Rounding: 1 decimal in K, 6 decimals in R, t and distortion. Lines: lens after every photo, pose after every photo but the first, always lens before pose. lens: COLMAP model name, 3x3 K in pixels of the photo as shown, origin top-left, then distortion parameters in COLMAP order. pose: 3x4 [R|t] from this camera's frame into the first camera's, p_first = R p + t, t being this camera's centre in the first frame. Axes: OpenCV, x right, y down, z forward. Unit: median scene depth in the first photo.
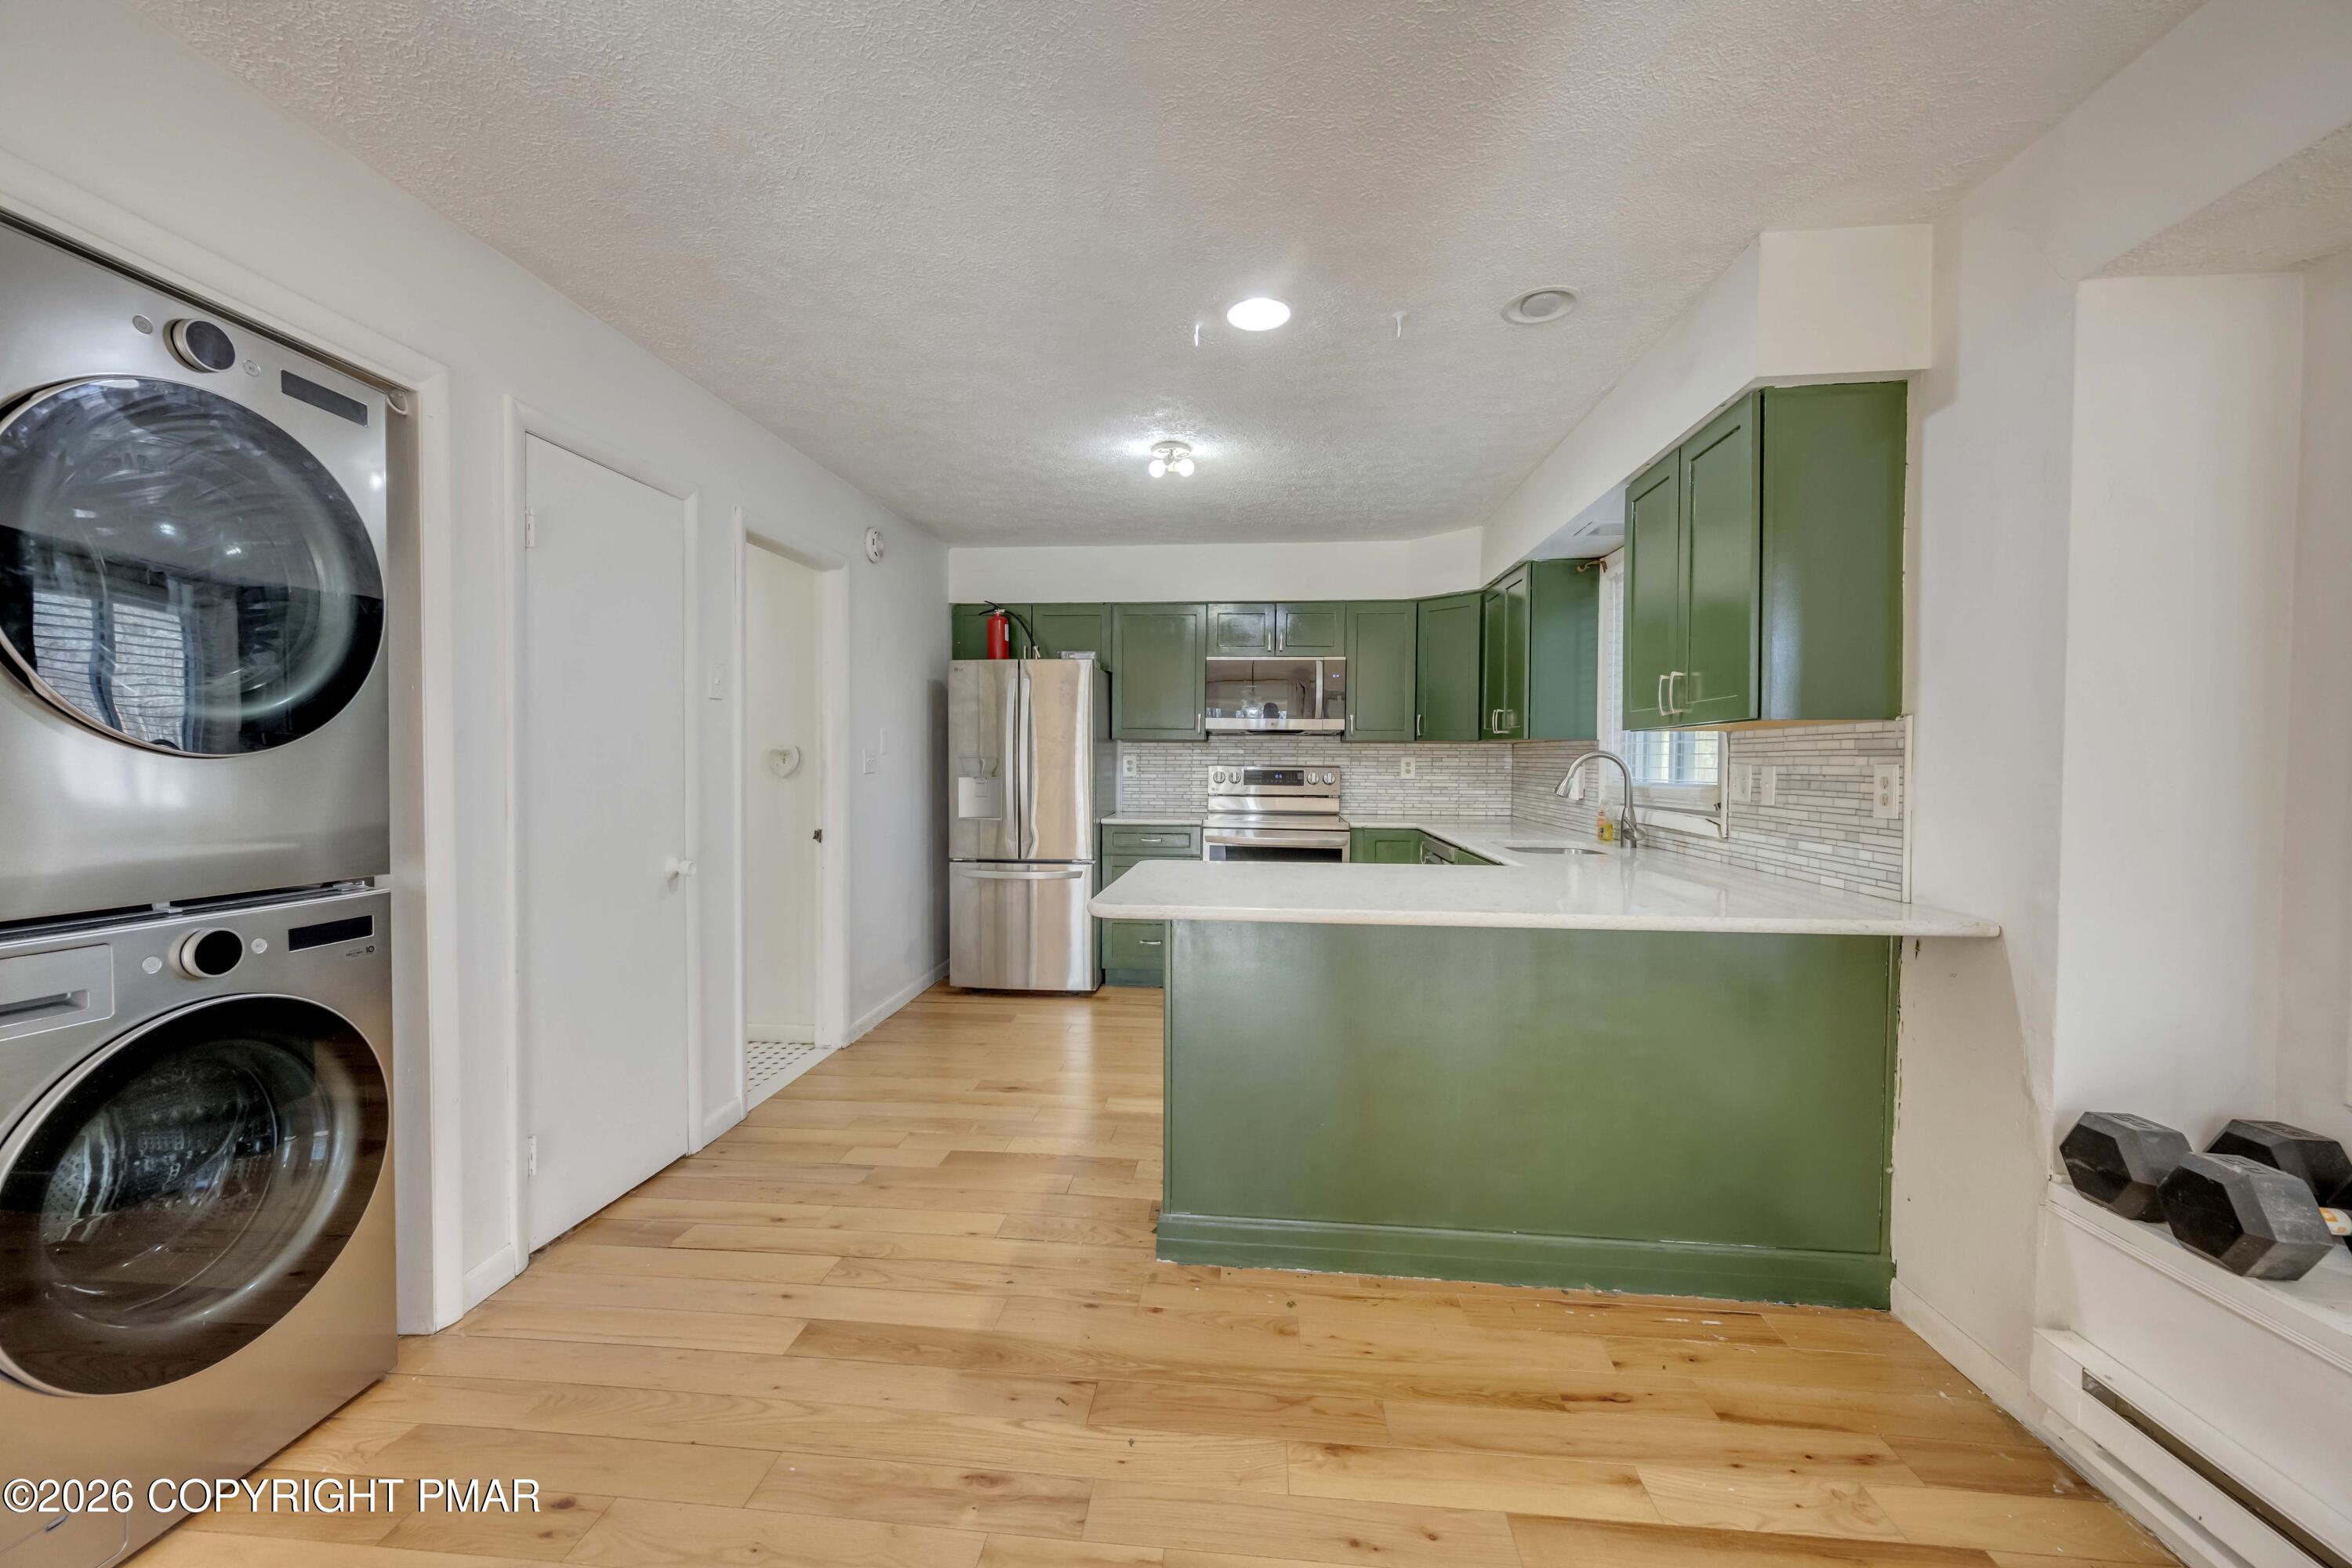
lens RADIAL K [[918.3, 0, 1172.1], [0, 918.3, 779.4], [0, 0, 1]] dist [-0.000260, -0.000106]
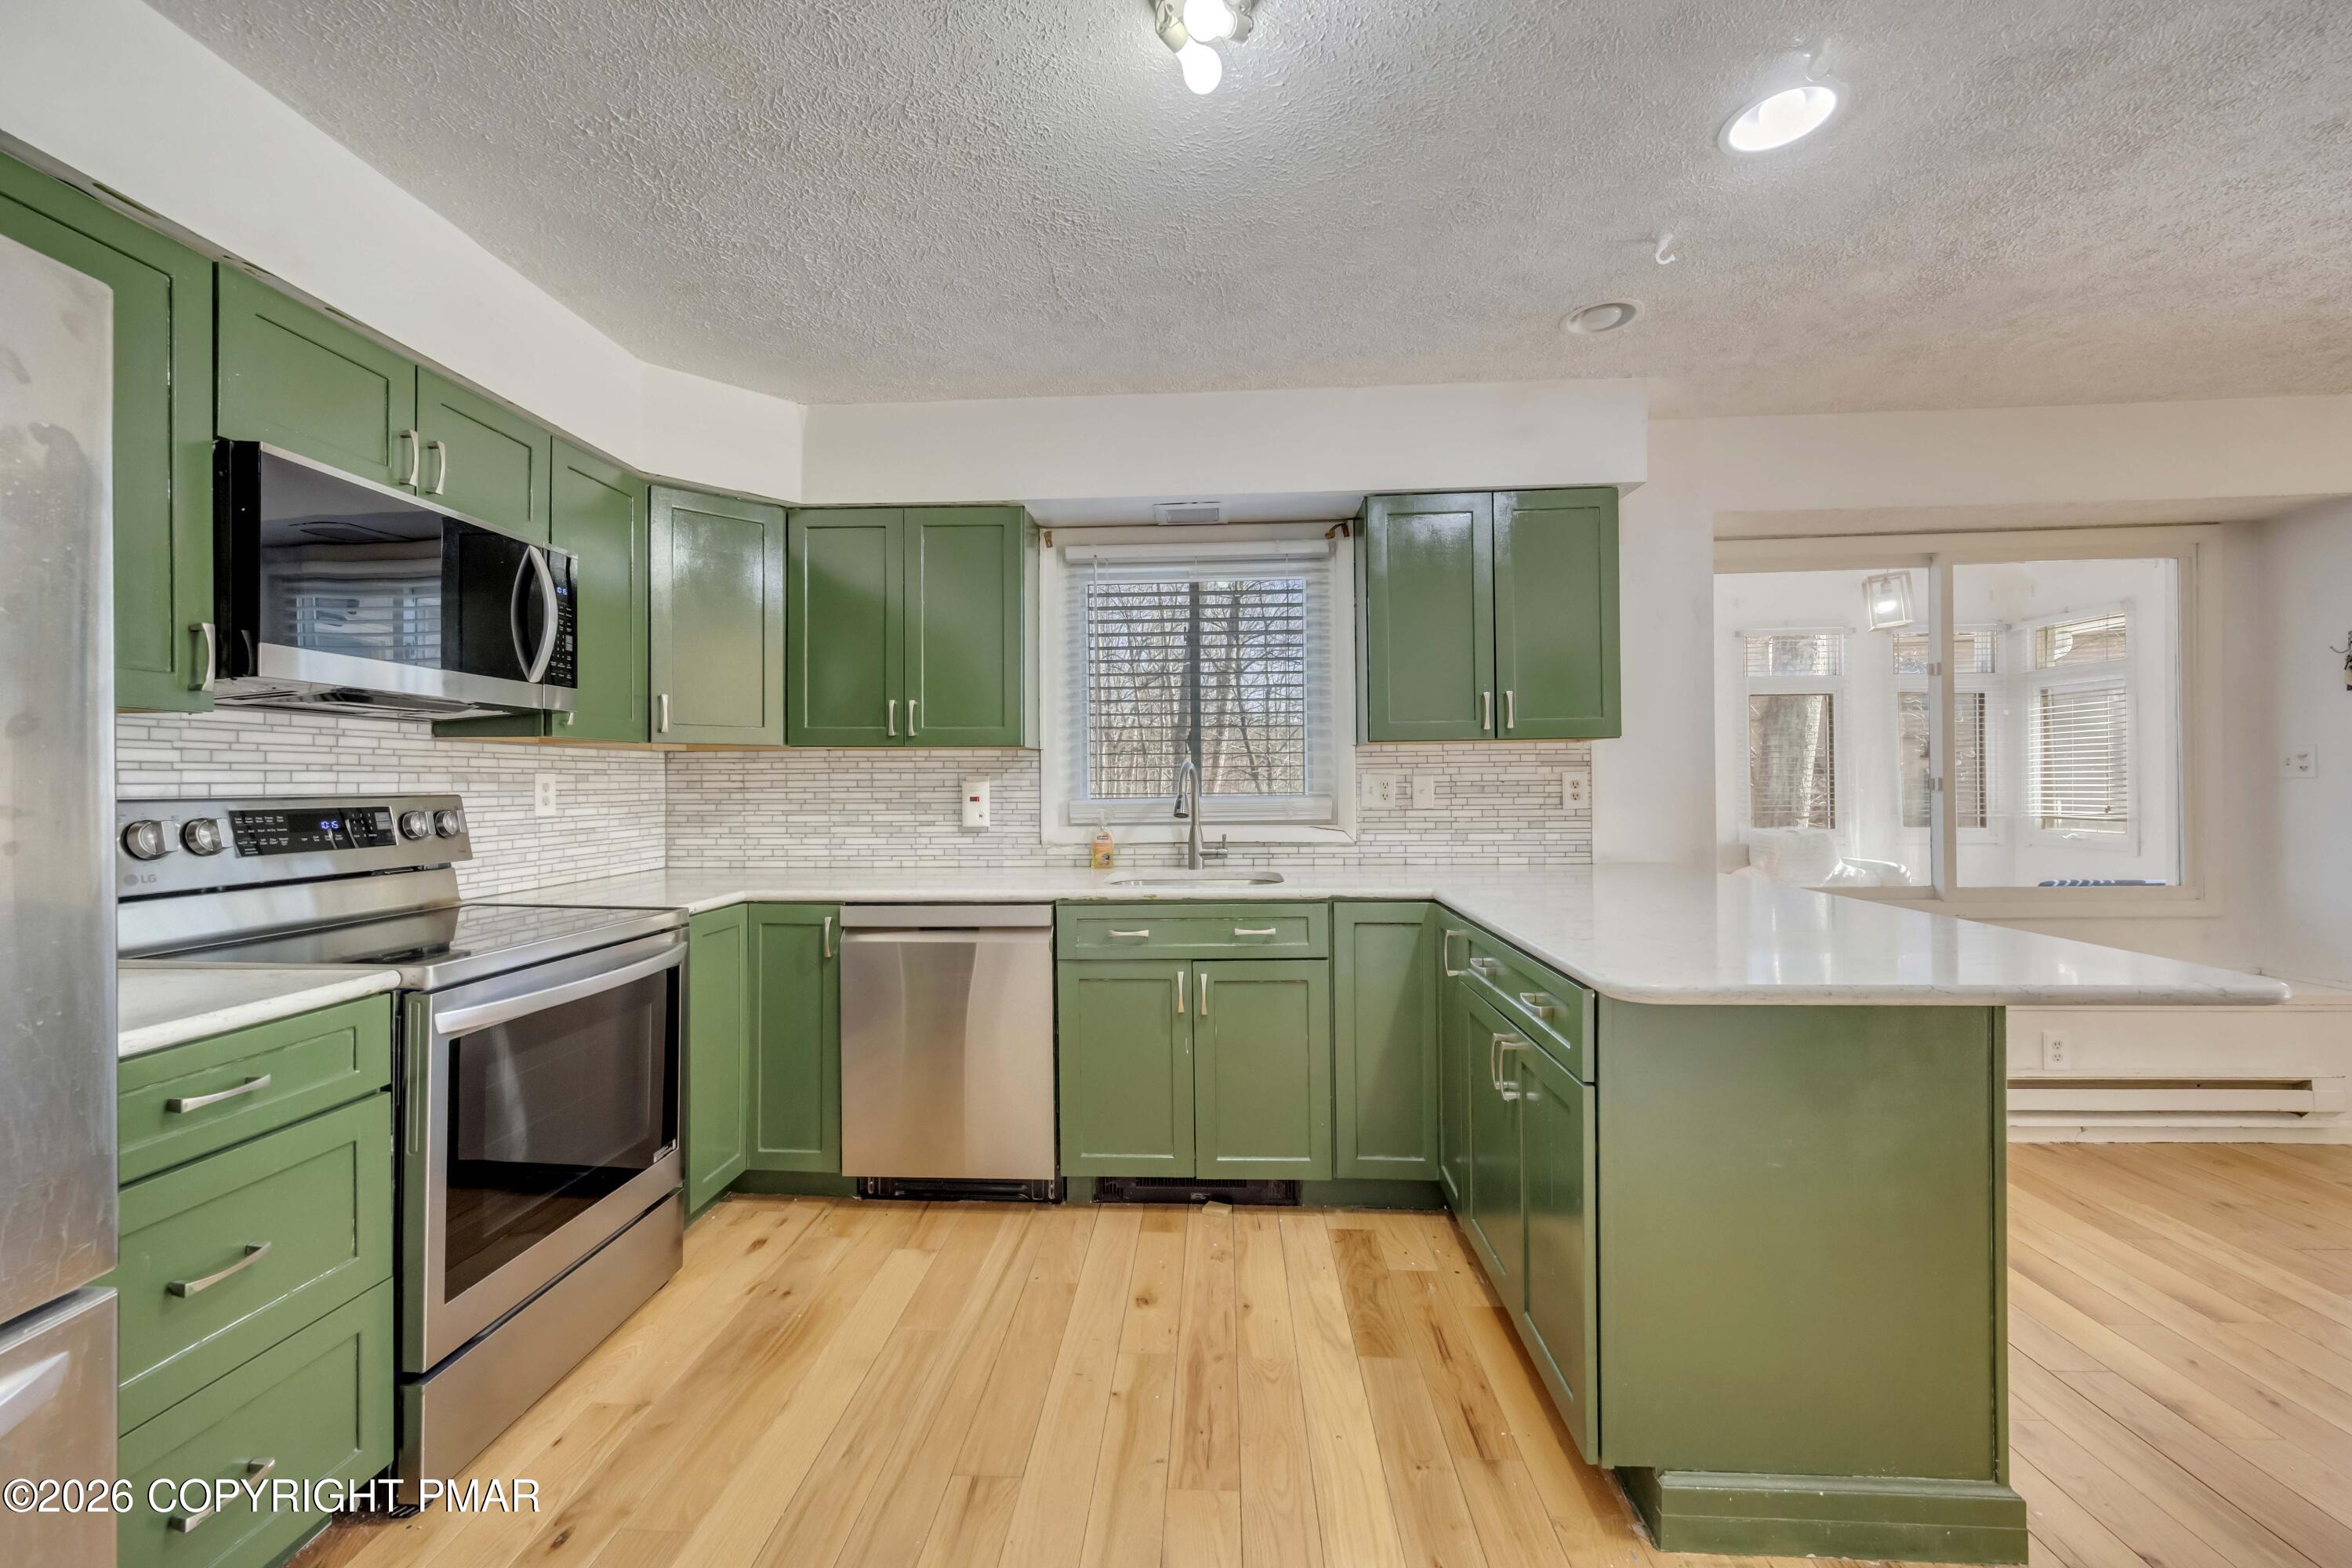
lens RADIAL K [[918.3, 0, 1172.1], [0, 918.3, 779.4], [0, 0, 1]] dist [-0.000260, -0.000106]
pose [[-0.032148, -0.004827, 0.999471, -0.611000], [0.031370, 0.999491, 0.005836, -0.030492], [-0.998991, 0.031541, -0.031980, 1.563291]]
